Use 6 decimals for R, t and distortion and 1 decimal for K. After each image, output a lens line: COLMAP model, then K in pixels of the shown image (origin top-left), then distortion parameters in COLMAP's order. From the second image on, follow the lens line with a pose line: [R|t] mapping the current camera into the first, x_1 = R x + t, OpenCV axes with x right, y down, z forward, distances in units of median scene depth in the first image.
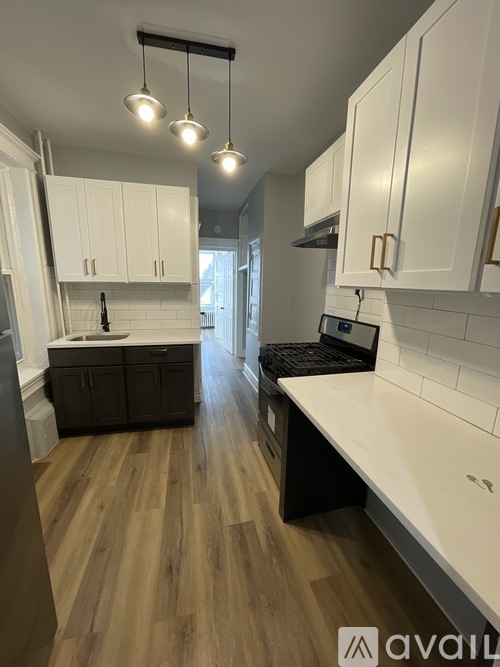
lens RADIAL K [[268.2, 0, 250.0], [0, 268.2, 333.5], [0, 0, 1]] dist [-0.000247, -0.000101]
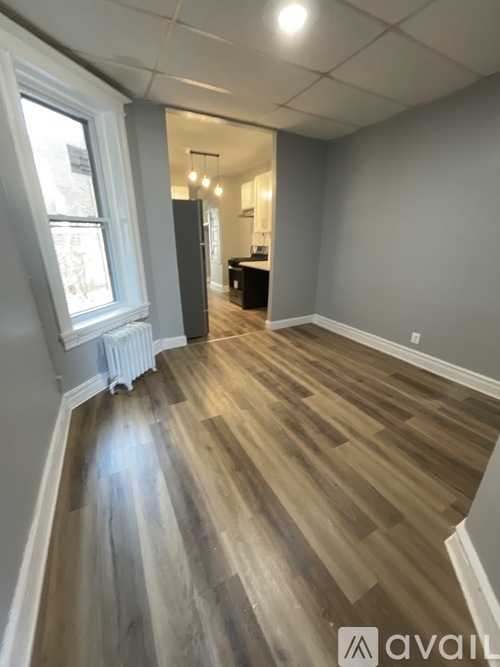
lens RADIAL K [[268.2, 0, 250.0], [0, 268.2, 333.5], [0, 0, 1]] dist [-0.000247, -0.000101]
pose [[0.965218, -0.109834, 0.237257, -0.497979], [0.068884, 0.982248, 0.174479, 0.356018], [-0.252209, -0.152067, 0.955650, -1.781591]]
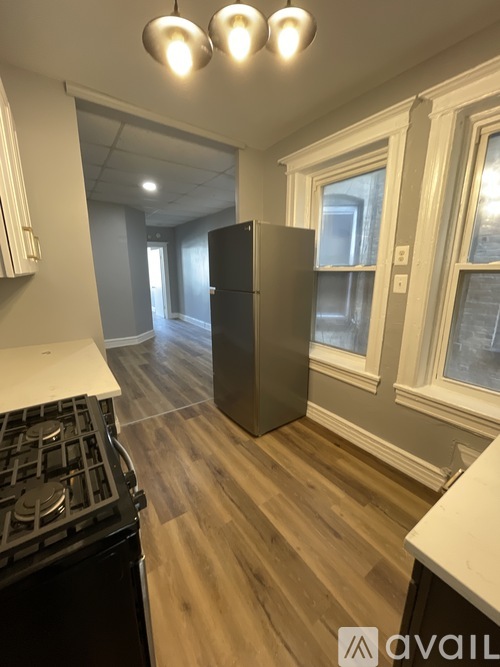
lens RADIAL K [[268.2, 0, 250.0], [0, 268.2, 333.5], [0, 0, 1]] dist [-0.000247, -0.000101]
pose [[-0.928092, 0.066320, -0.366398, 0.021432], [-0.089875, 0.915017, 0.393277, -0.273955], [0.361342, 0.397927, -0.843259, 1.392693]]
